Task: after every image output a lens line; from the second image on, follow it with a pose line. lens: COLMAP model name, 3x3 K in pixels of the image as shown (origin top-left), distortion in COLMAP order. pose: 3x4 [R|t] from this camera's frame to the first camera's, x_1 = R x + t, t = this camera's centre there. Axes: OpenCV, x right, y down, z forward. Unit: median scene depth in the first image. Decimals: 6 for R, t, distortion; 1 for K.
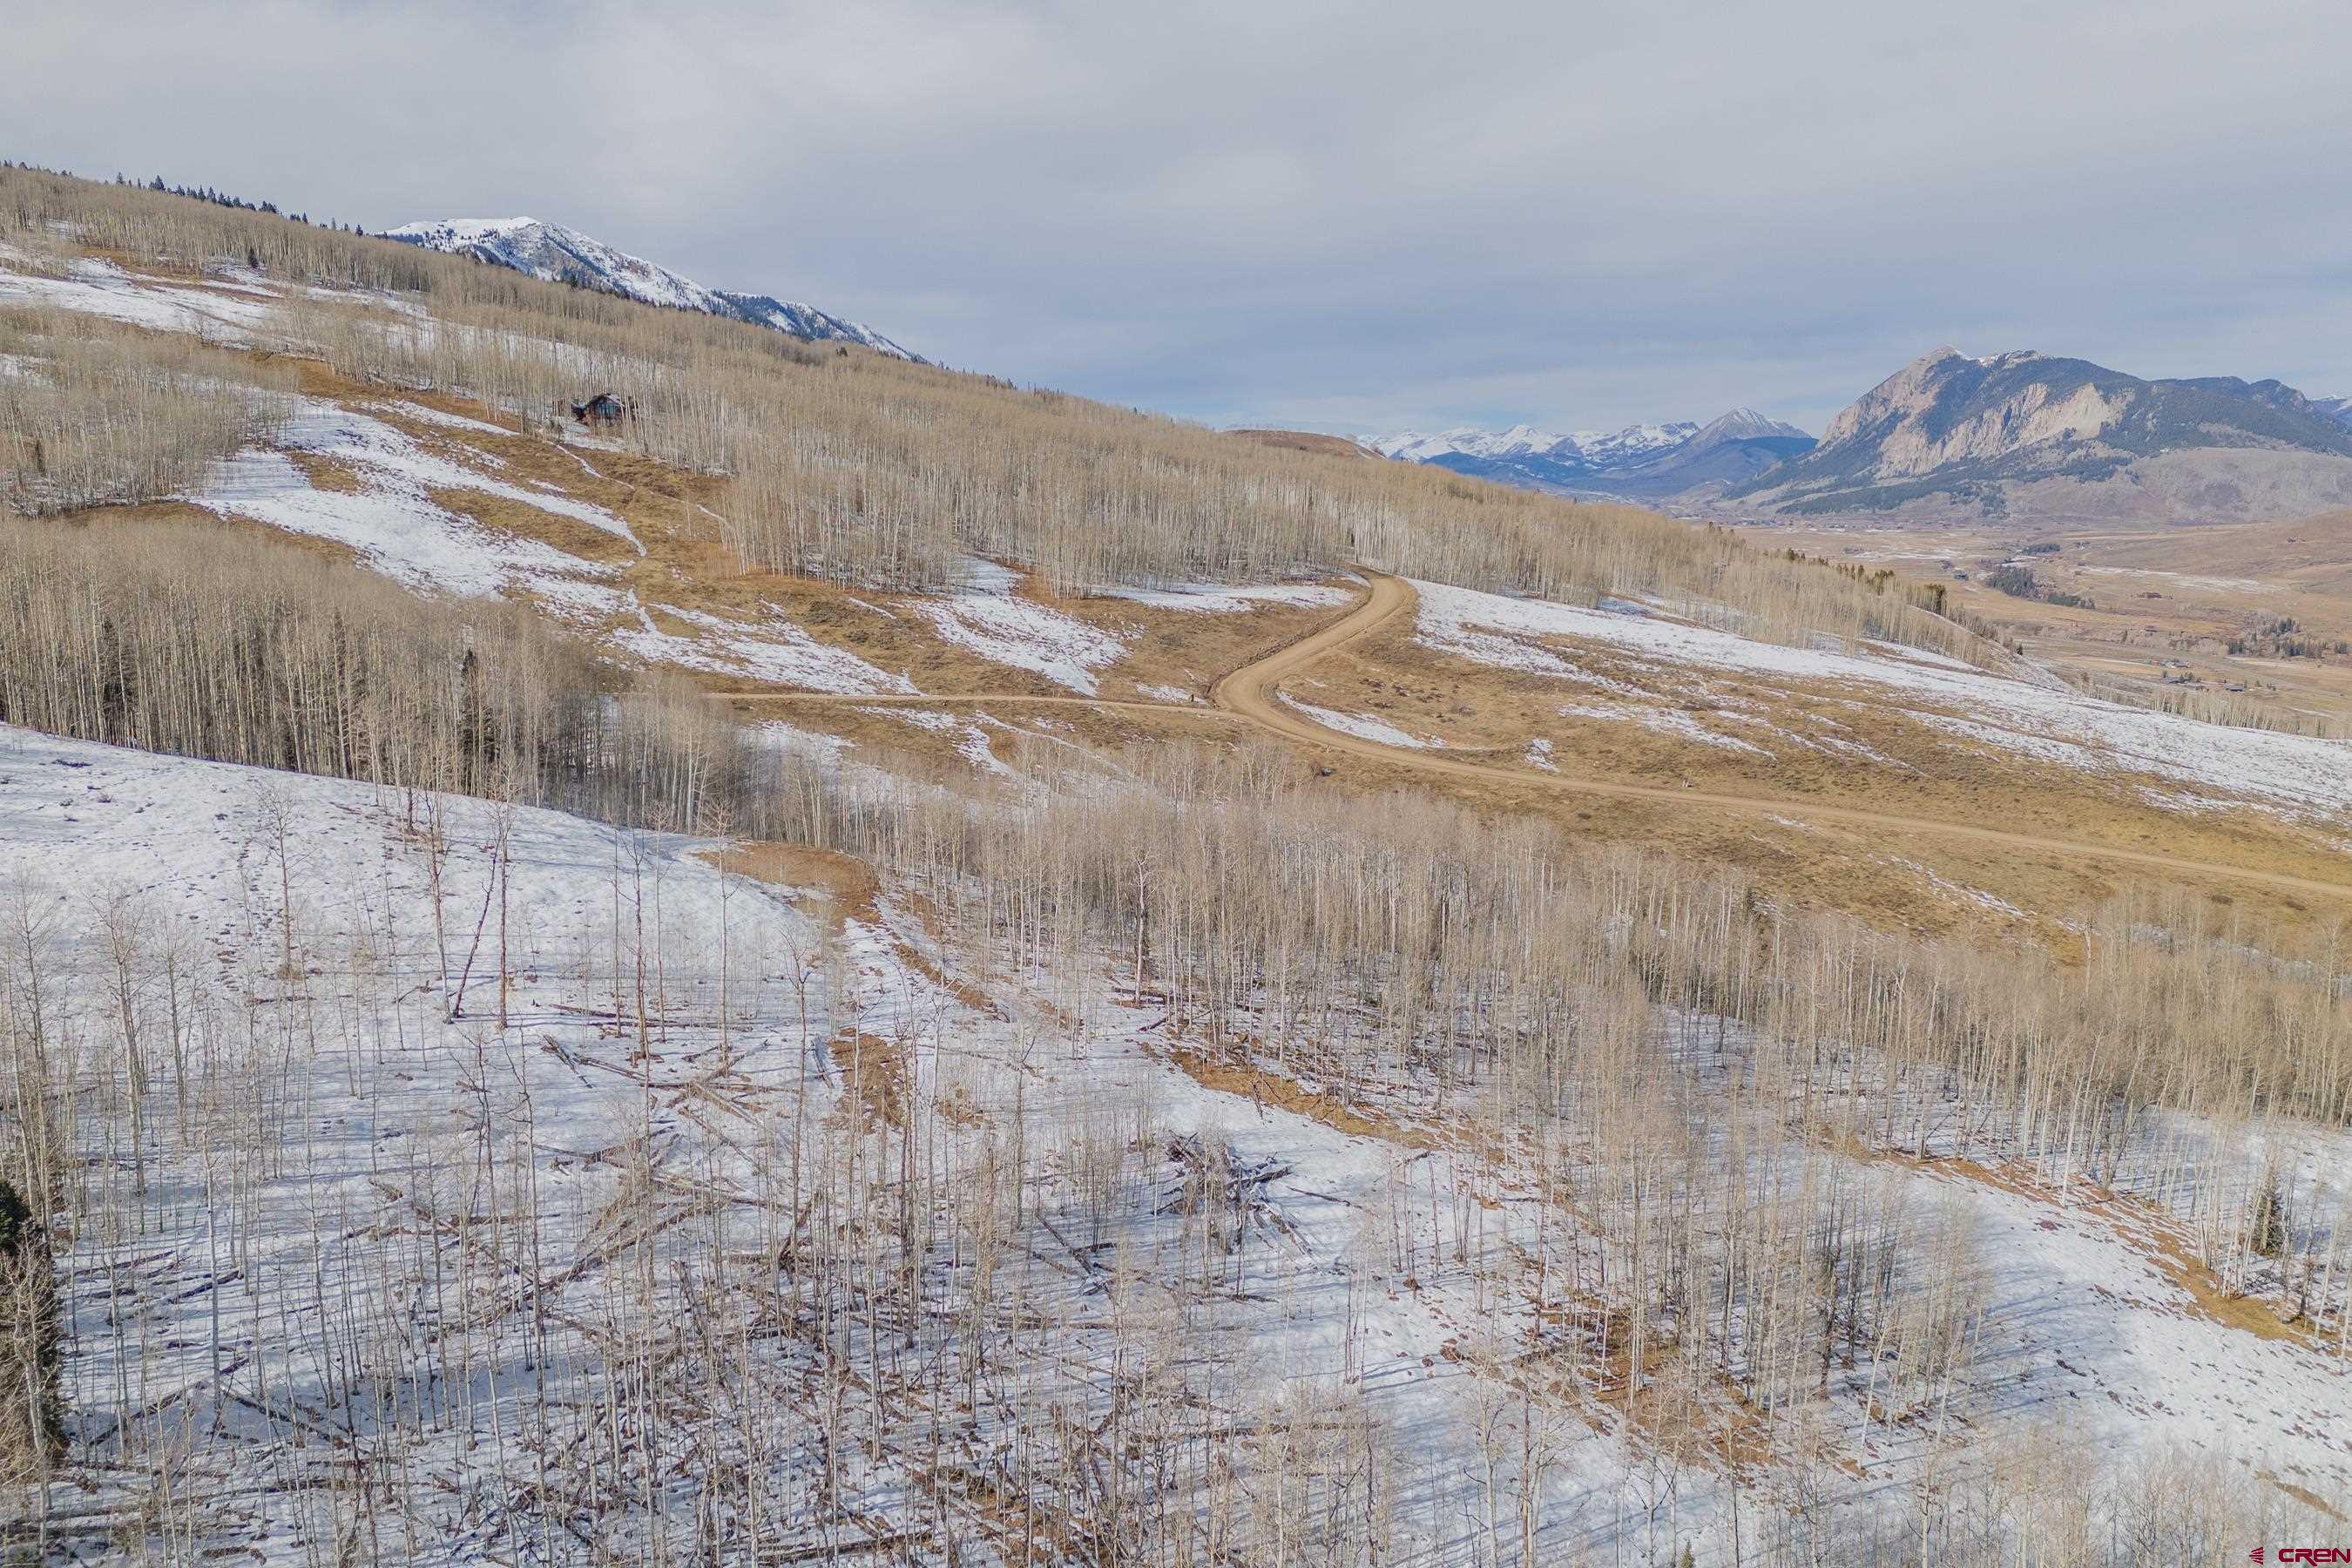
lens RADIAL K [[1709.1, 0, 1170.7], [0, 1709.1, 779.9], [0, 0, 1]] dist [0.093384, -0.094822]
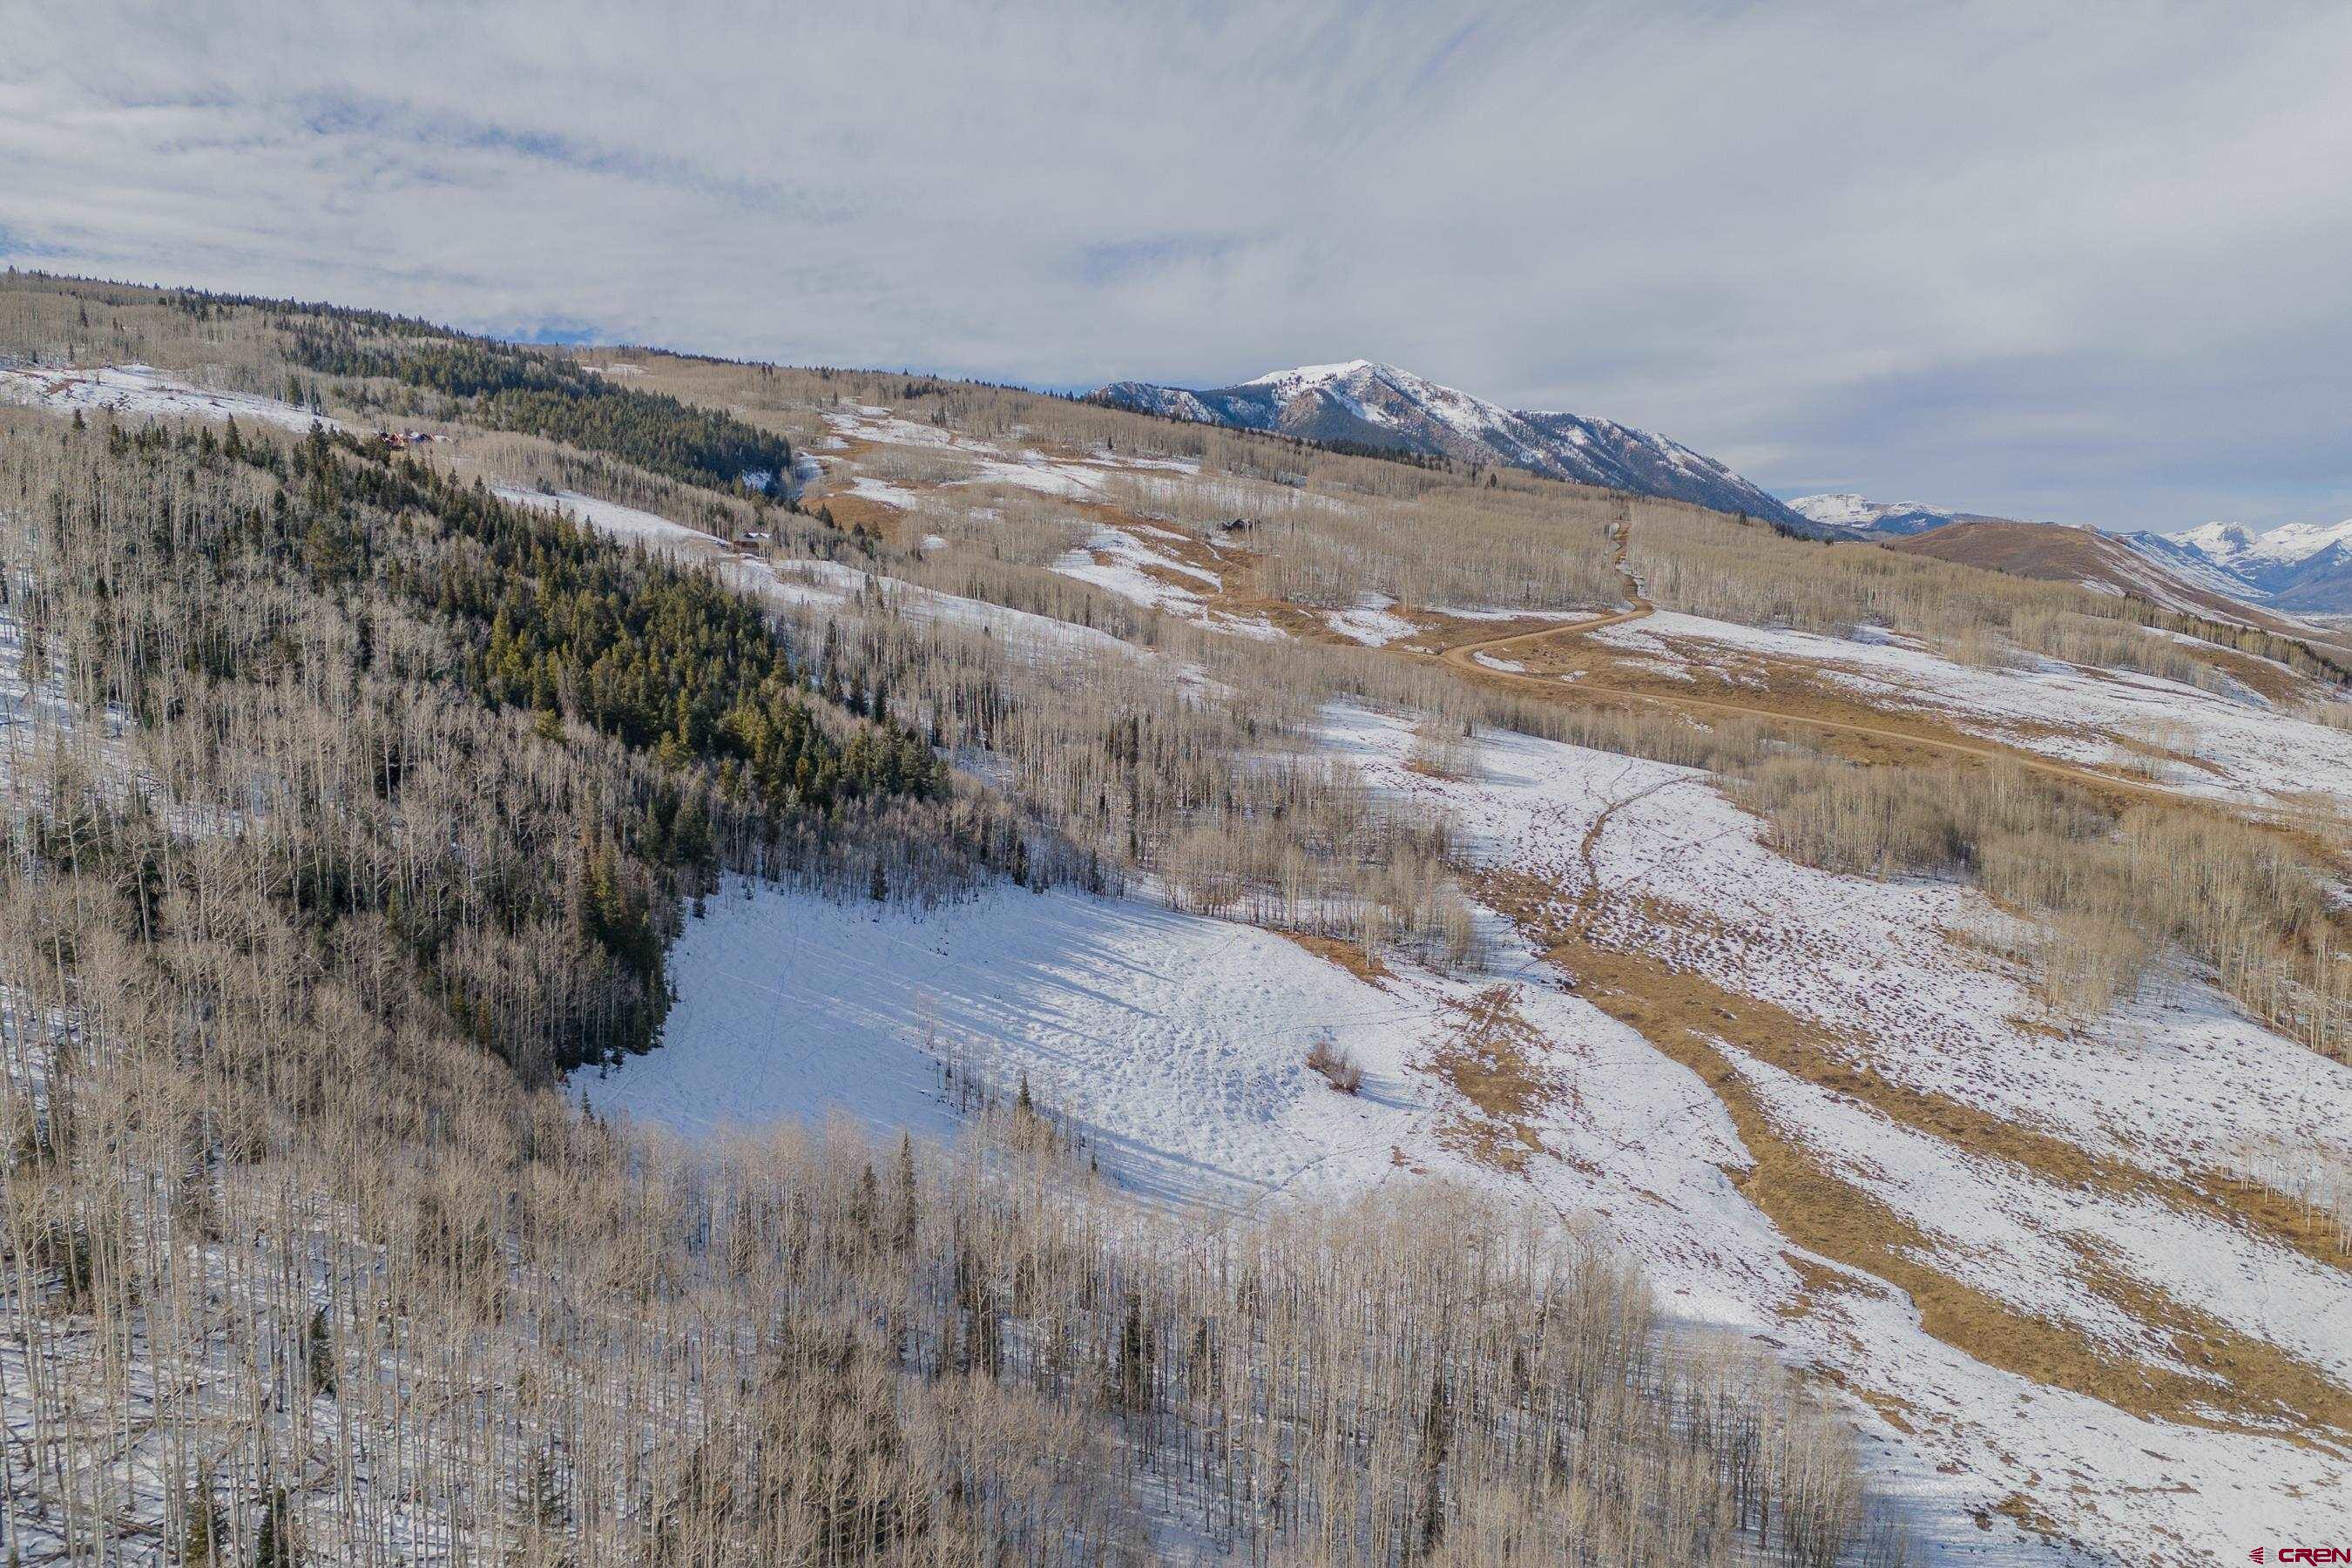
lens RADIAL K [[1703.5, 0, 1167.5], [0, 1703.5, 790.9], [0, 0, 1]] dist [0.116142, -0.144480]
pose [[0.892712, 0.049358, -0.447916, 0.512575], [-0.073015, 0.996692, -0.035691, 0.169023], [0.444673, 0.064566, 0.893363, -0.791635]]
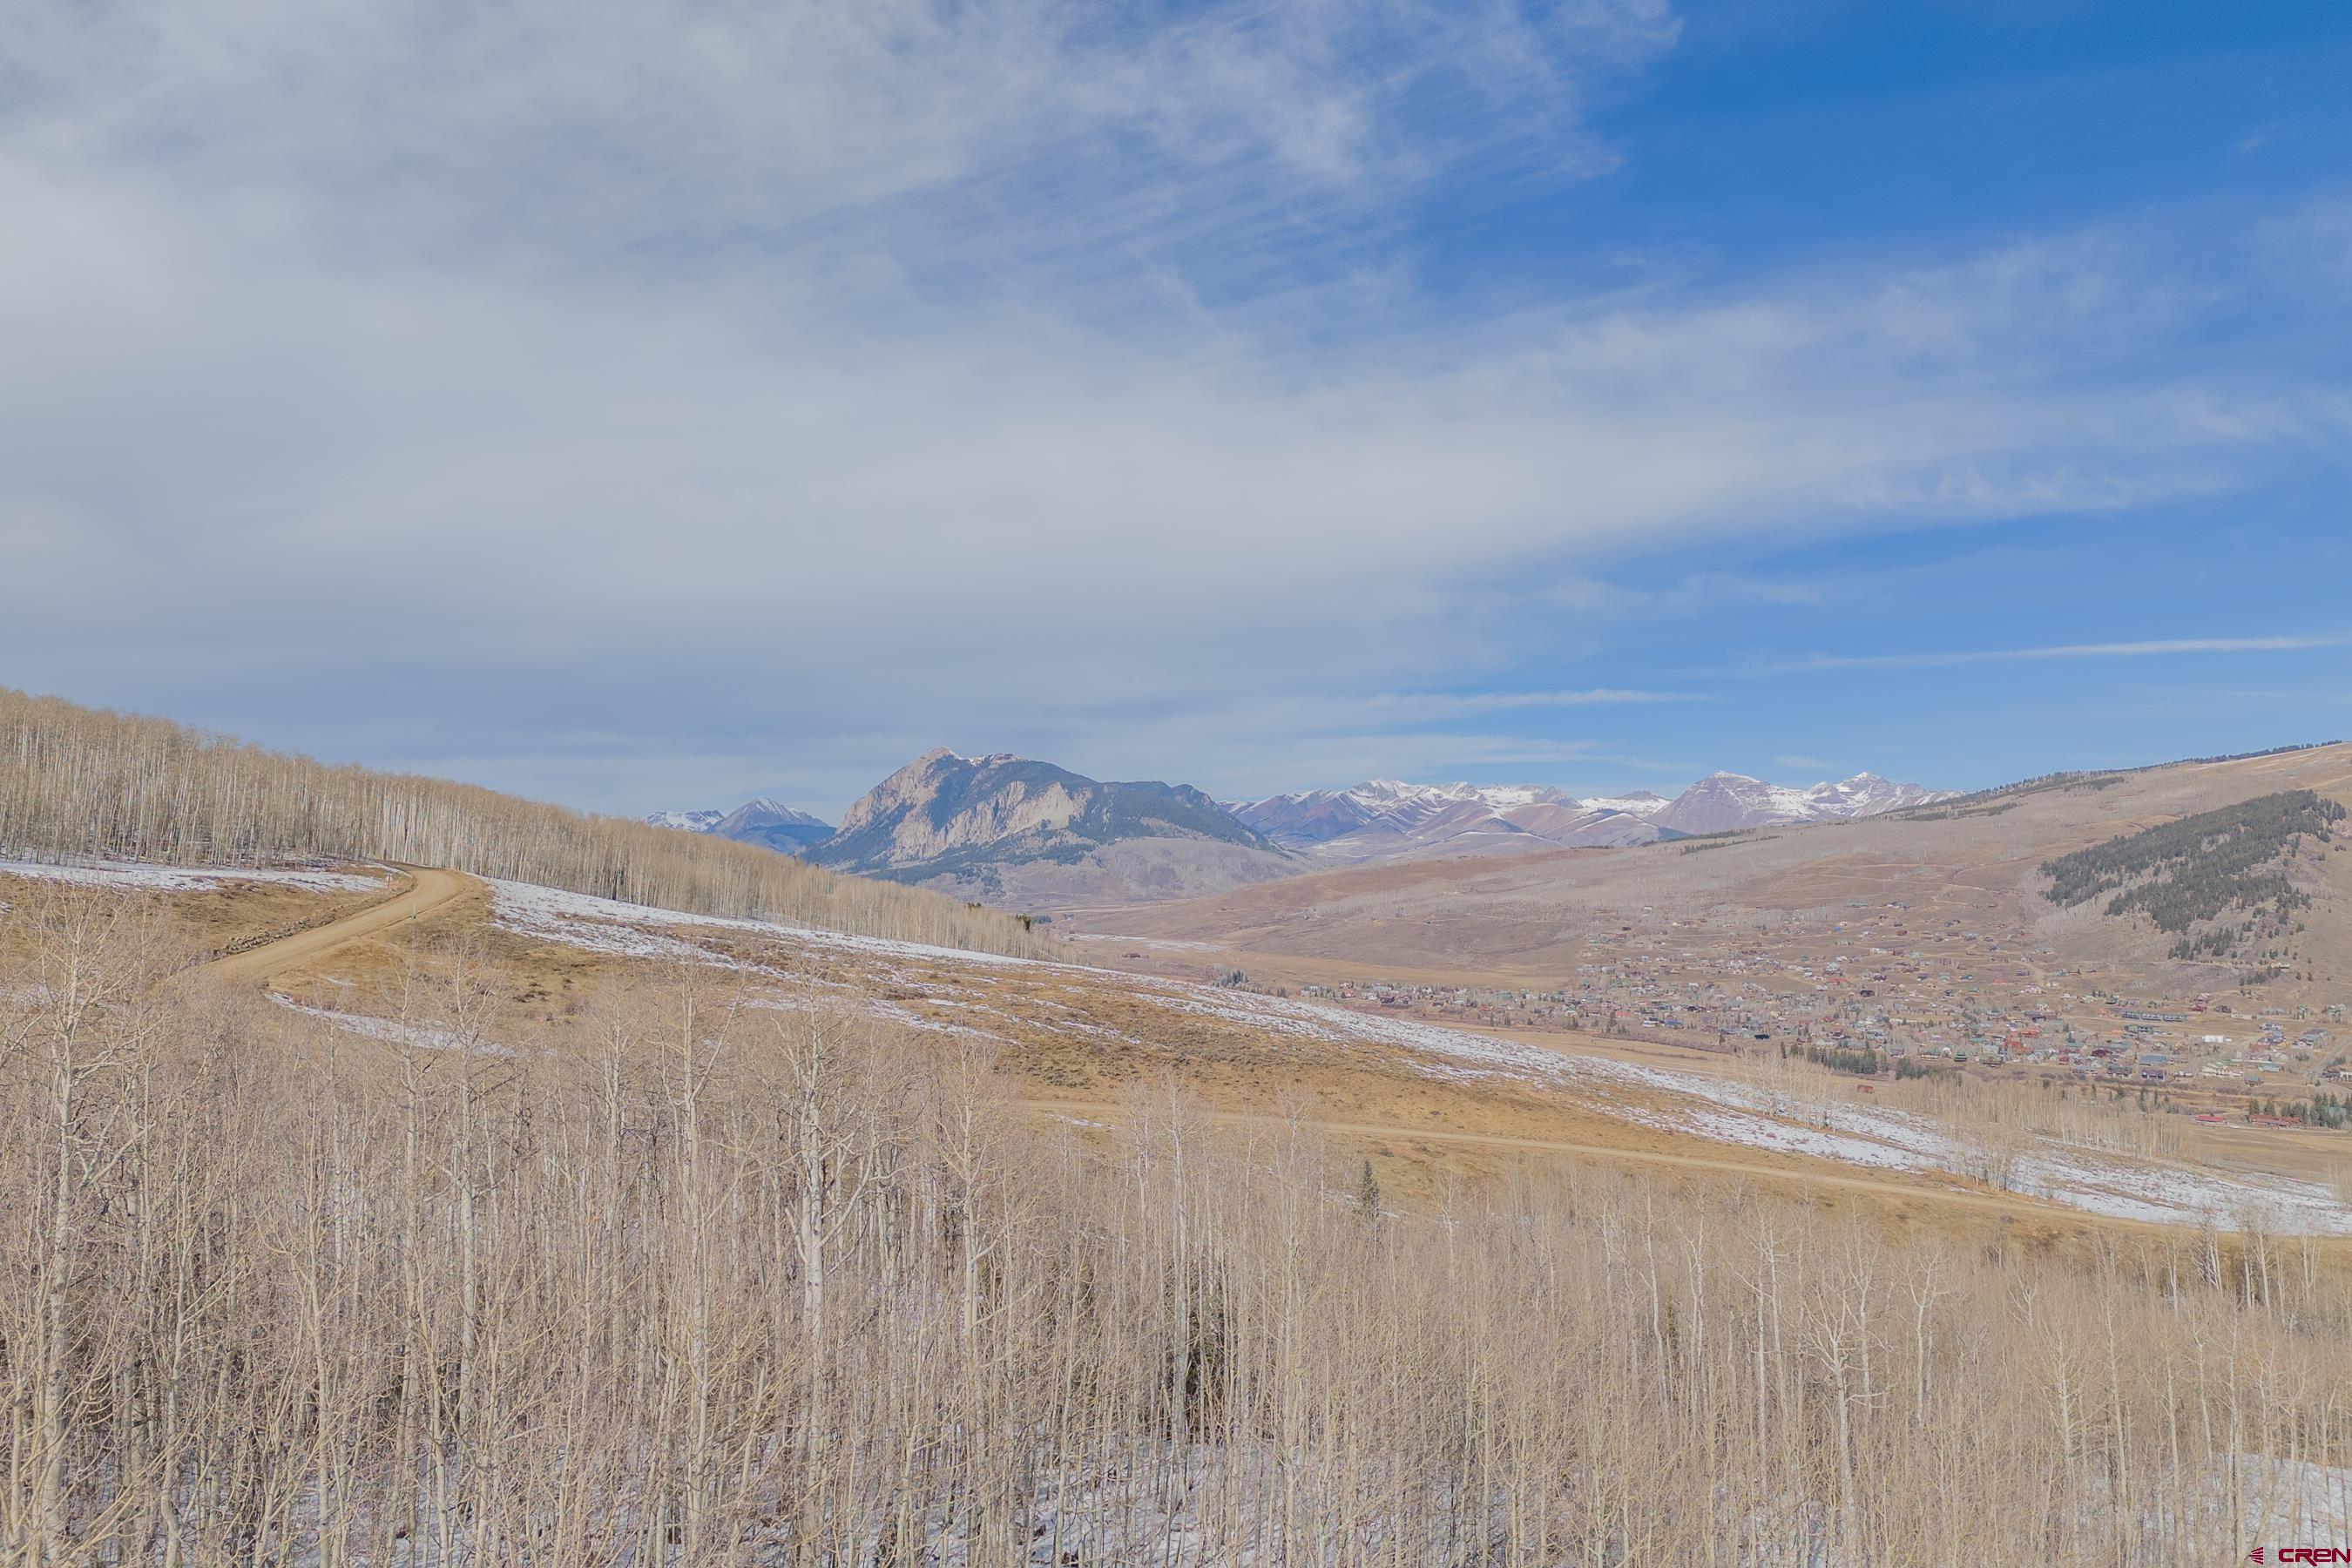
lens RADIAL K [[1705.1, 0, 1168.1], [0, 1705.1, 778.9], [0, 0, 1]] dist [0.107490, -0.121812]
pose [[0.855116, 0.027145, 0.517726, 0.011254], [0.088178, 0.976463, -0.196839, 0.018126], [-0.510883, 0.213972, 0.832595, 0.231512]]
